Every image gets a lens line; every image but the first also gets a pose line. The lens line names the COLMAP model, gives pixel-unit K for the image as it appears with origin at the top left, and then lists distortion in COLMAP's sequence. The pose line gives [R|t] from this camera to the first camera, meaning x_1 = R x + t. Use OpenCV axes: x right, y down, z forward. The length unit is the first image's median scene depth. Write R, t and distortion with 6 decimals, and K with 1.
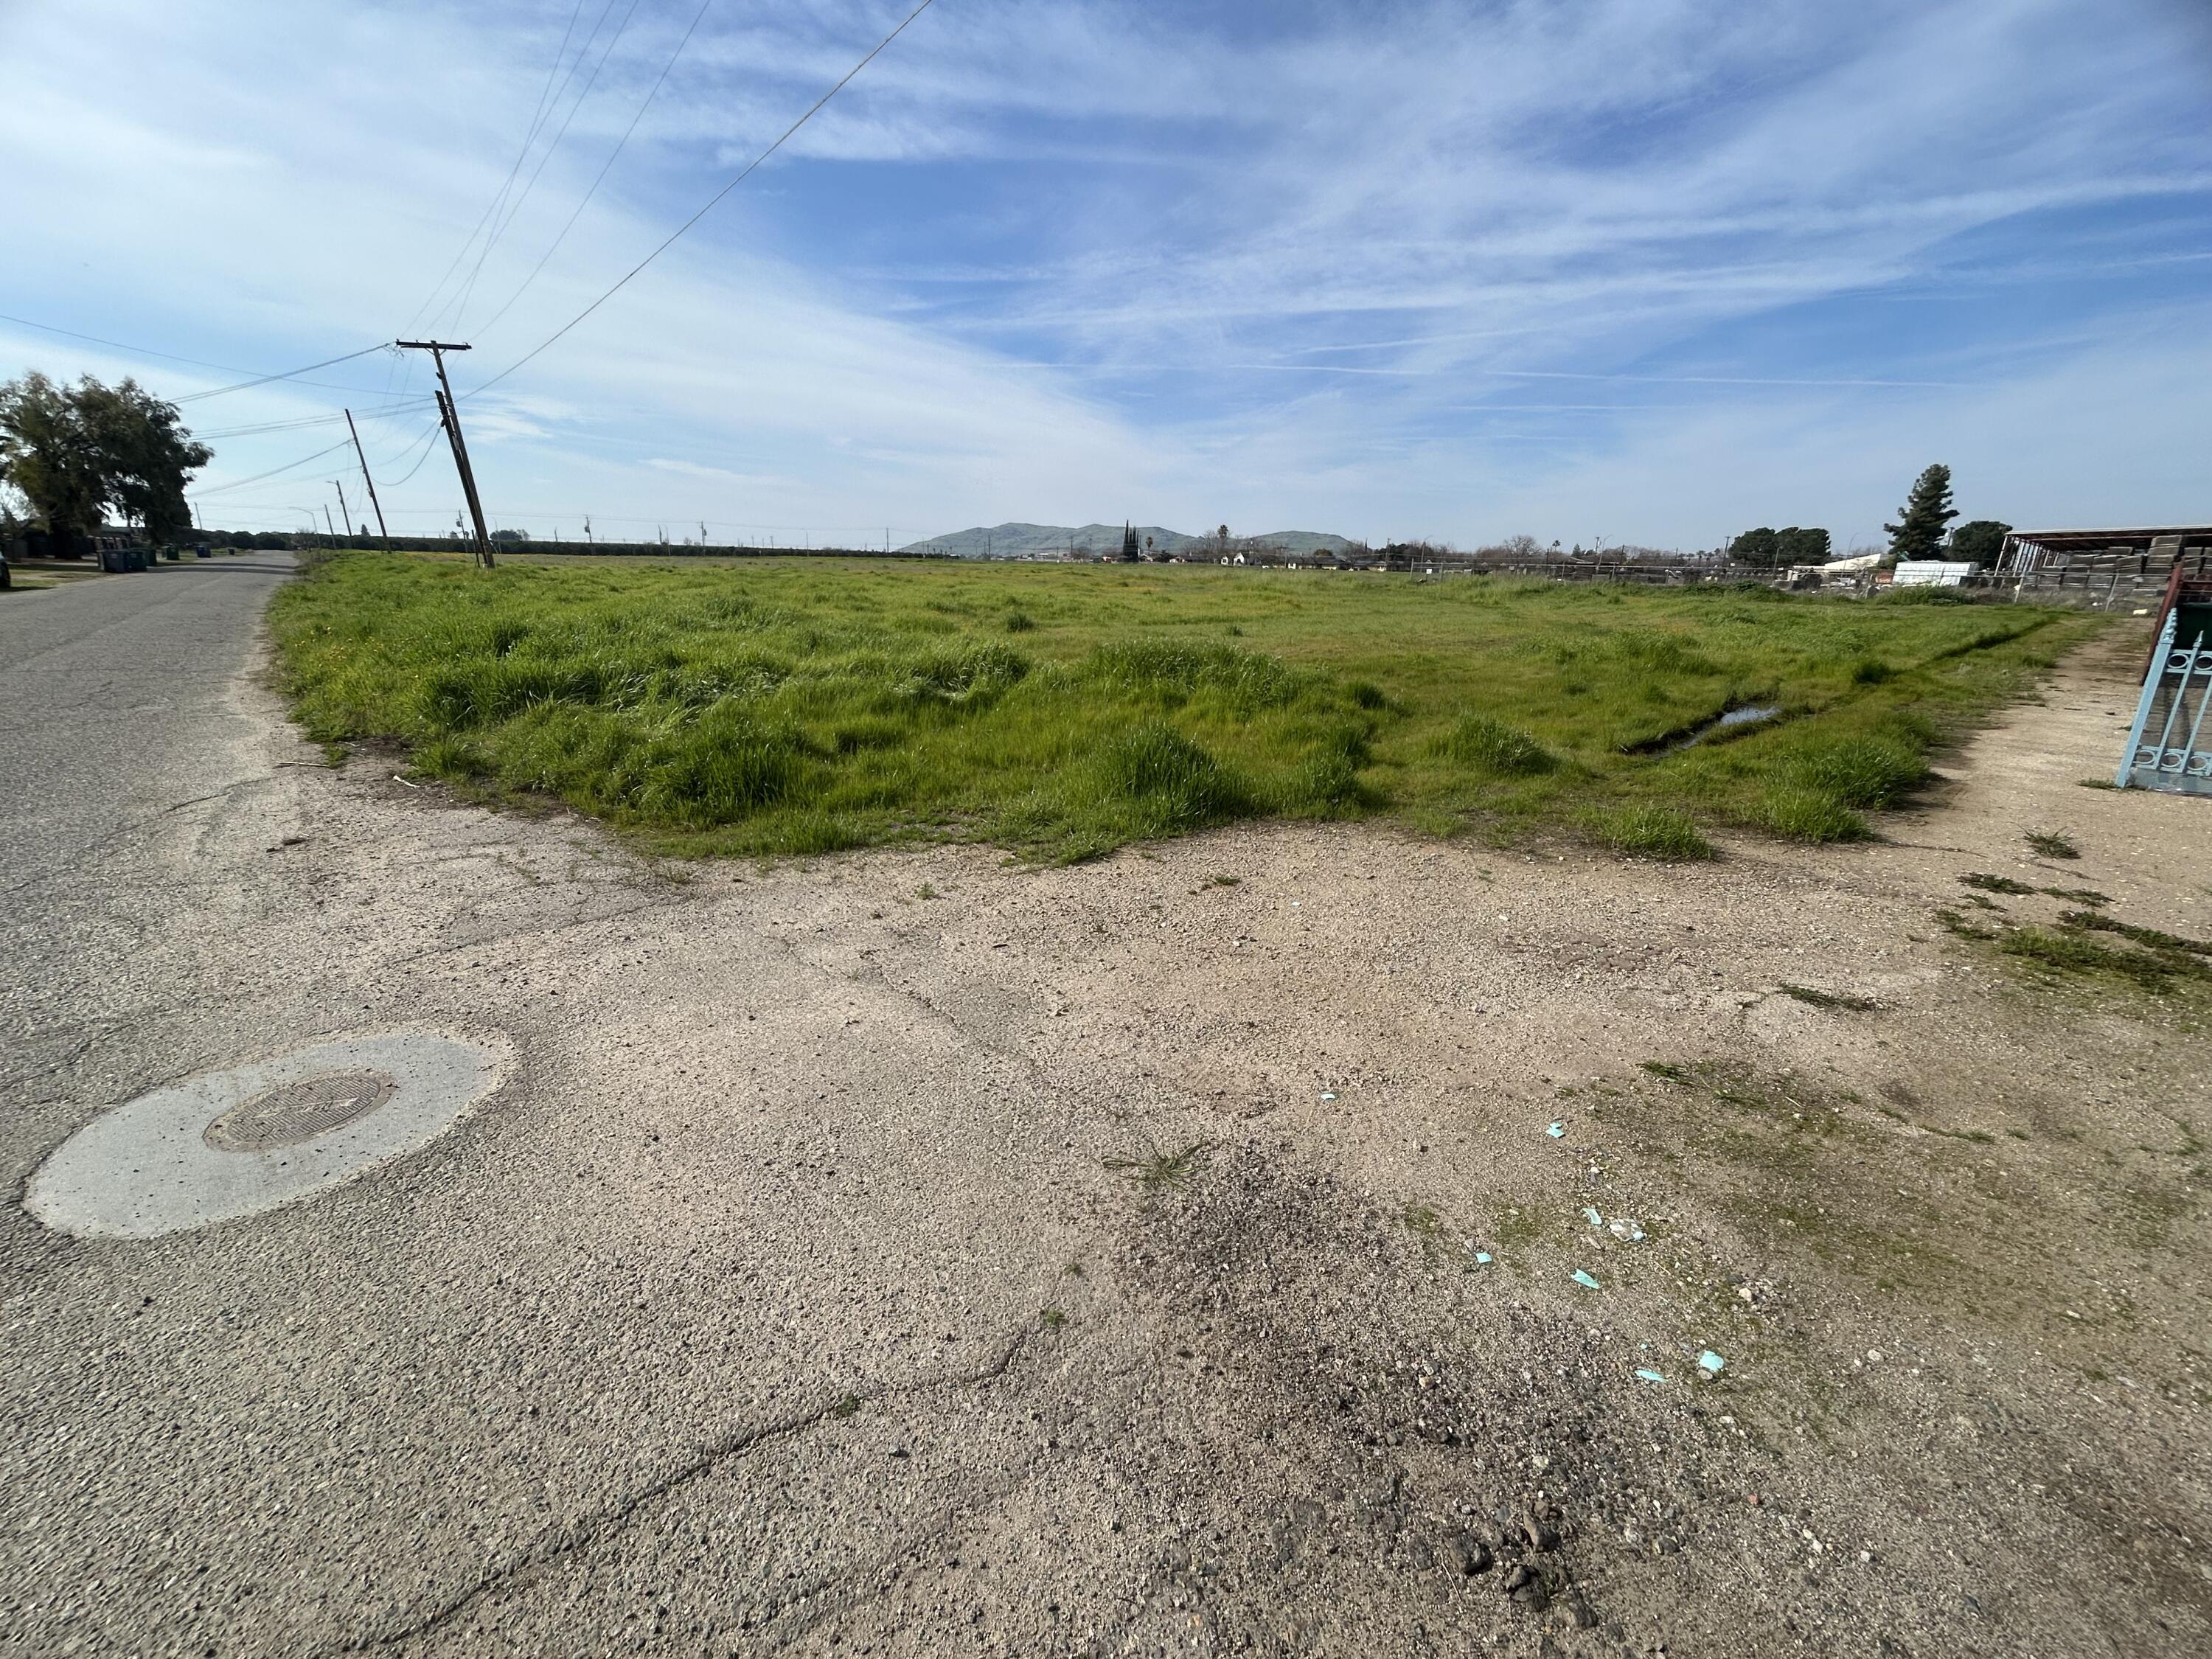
lens RADIAL K [[882.3, 0, 1104.3], [0, 882.3, 843.6], [0, 0, 1]] dist [-0.002405, 0.000190]
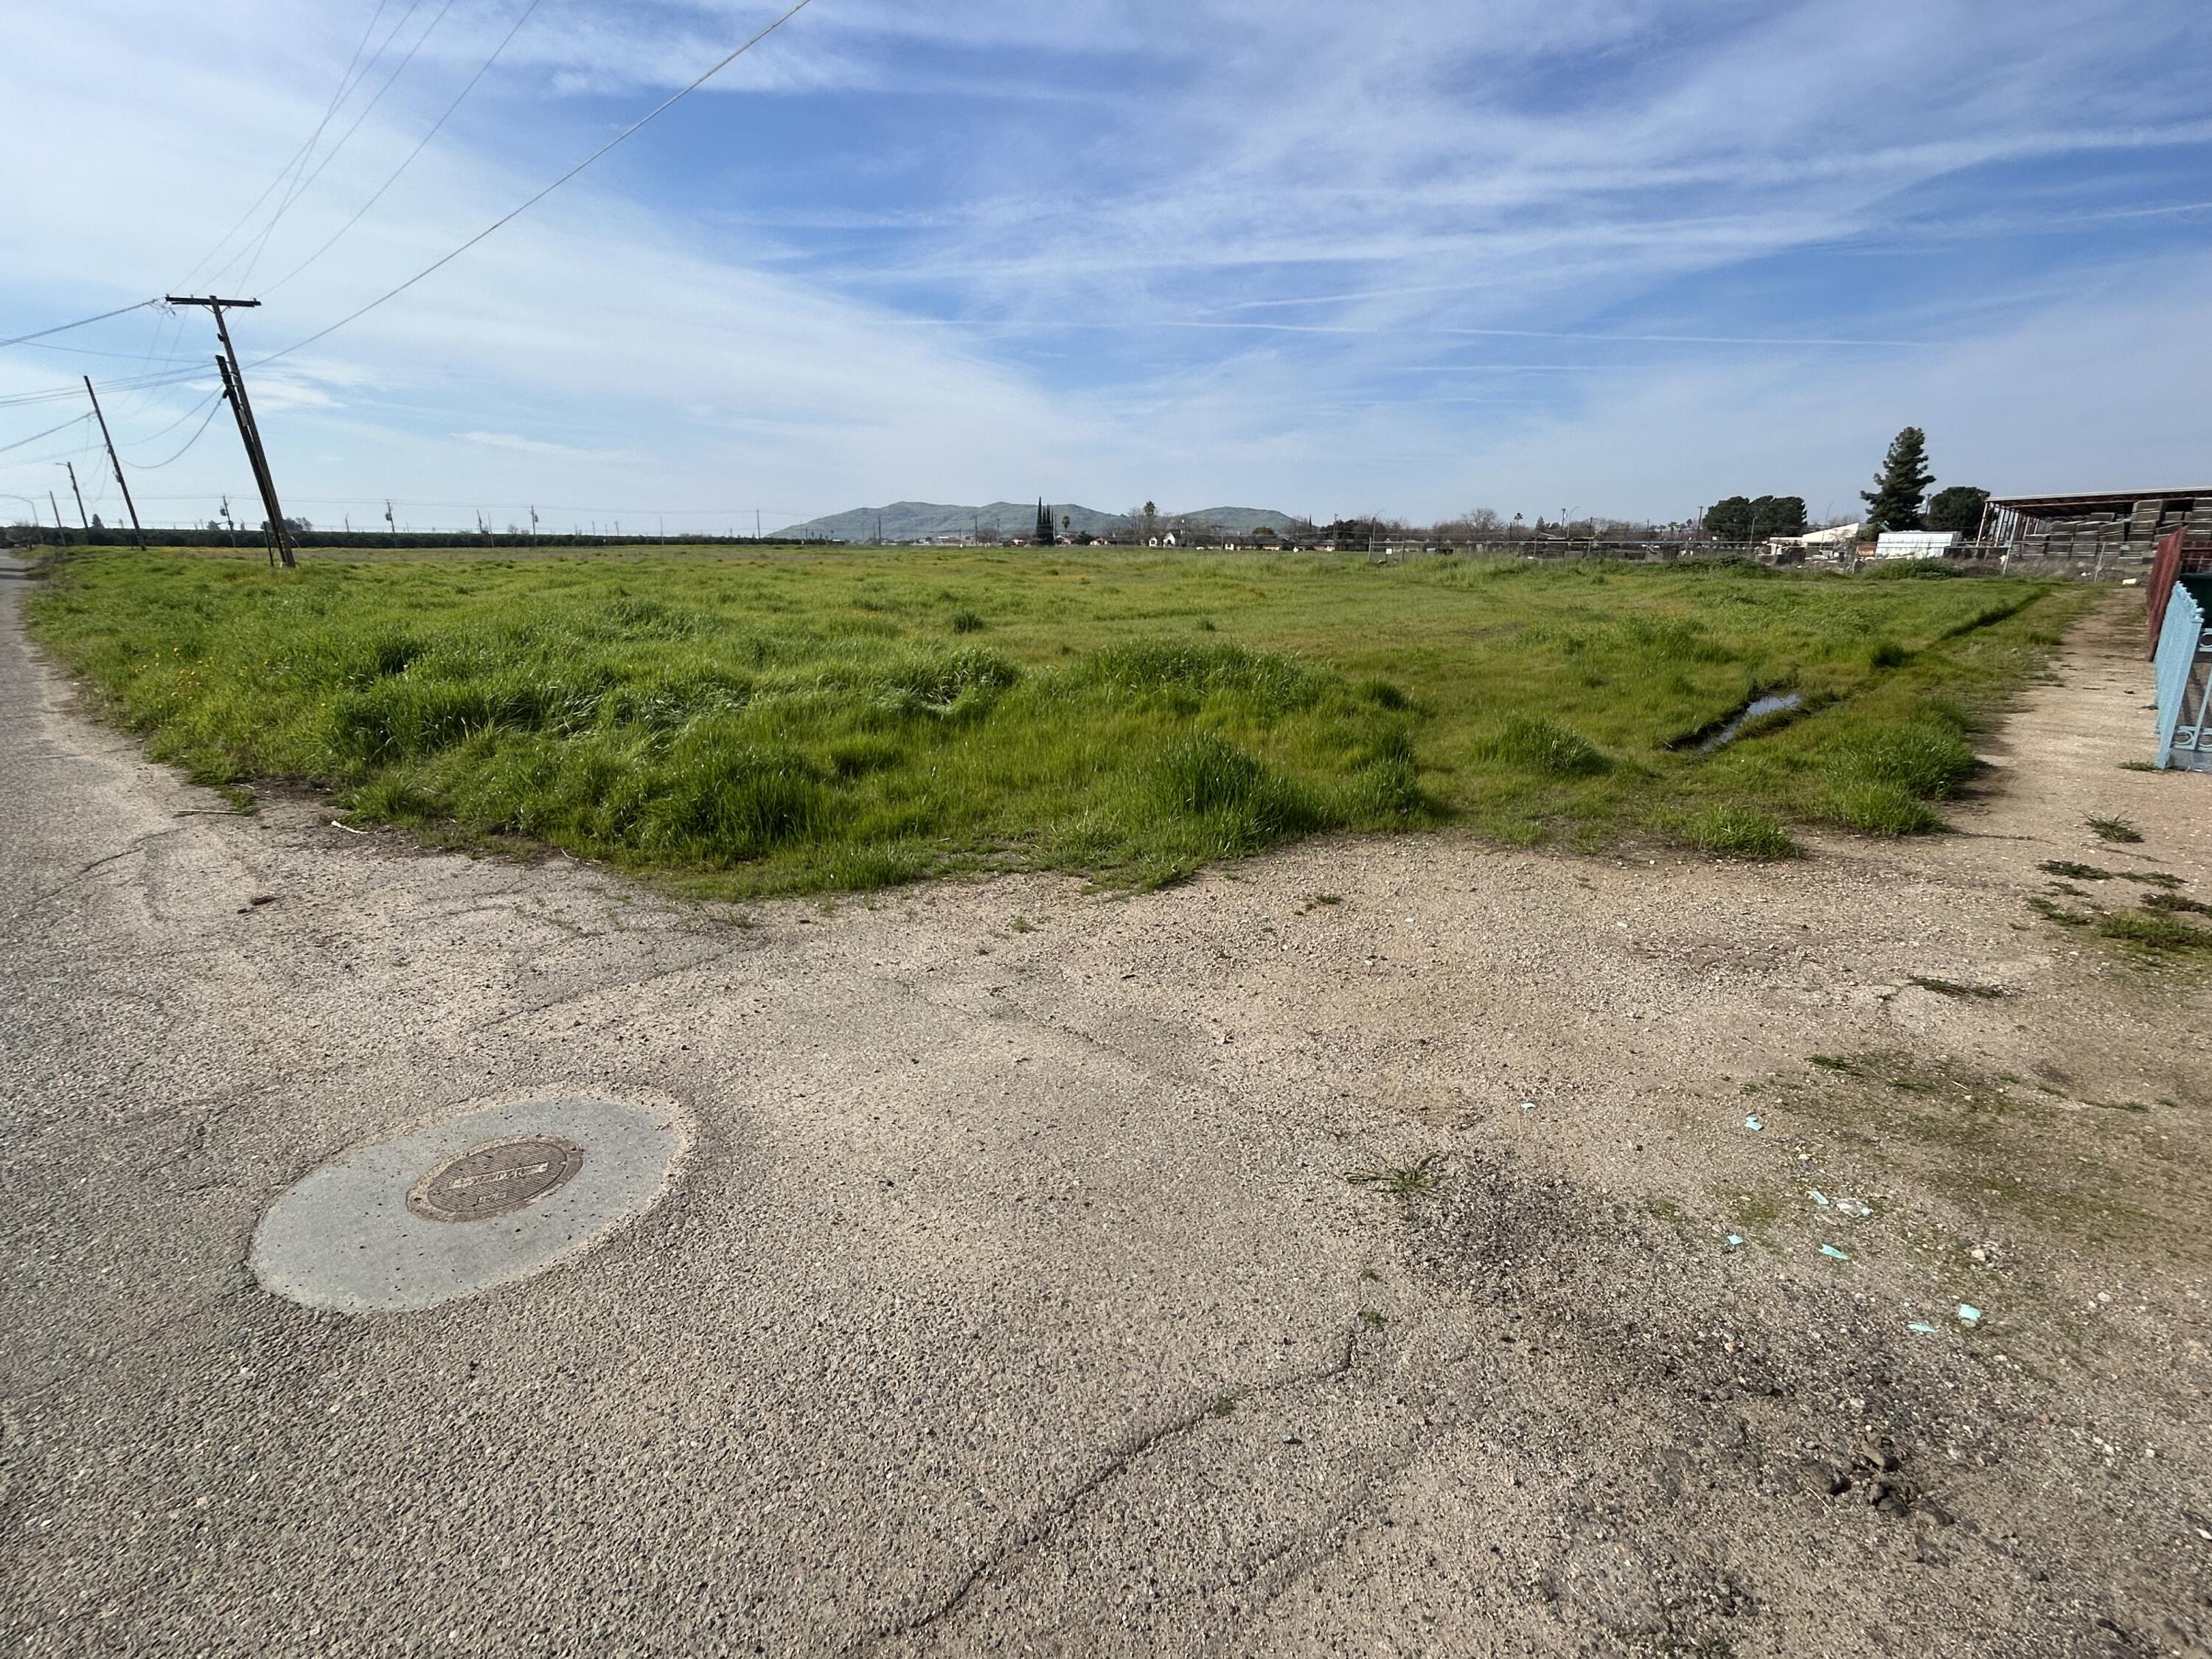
lens RADIAL K [[1049.4, 0, 1105.5], [0, 1049.4, 819.3], [0, 0, 1]] dist [-0.003259, 0.000667]
pose [[0.995754, -0.036693, 0.084429, -0.092591], [0.041064, 0.997873, -0.050626, 0.002004], [-0.082391, 0.053878, 0.995143, -0.044904]]
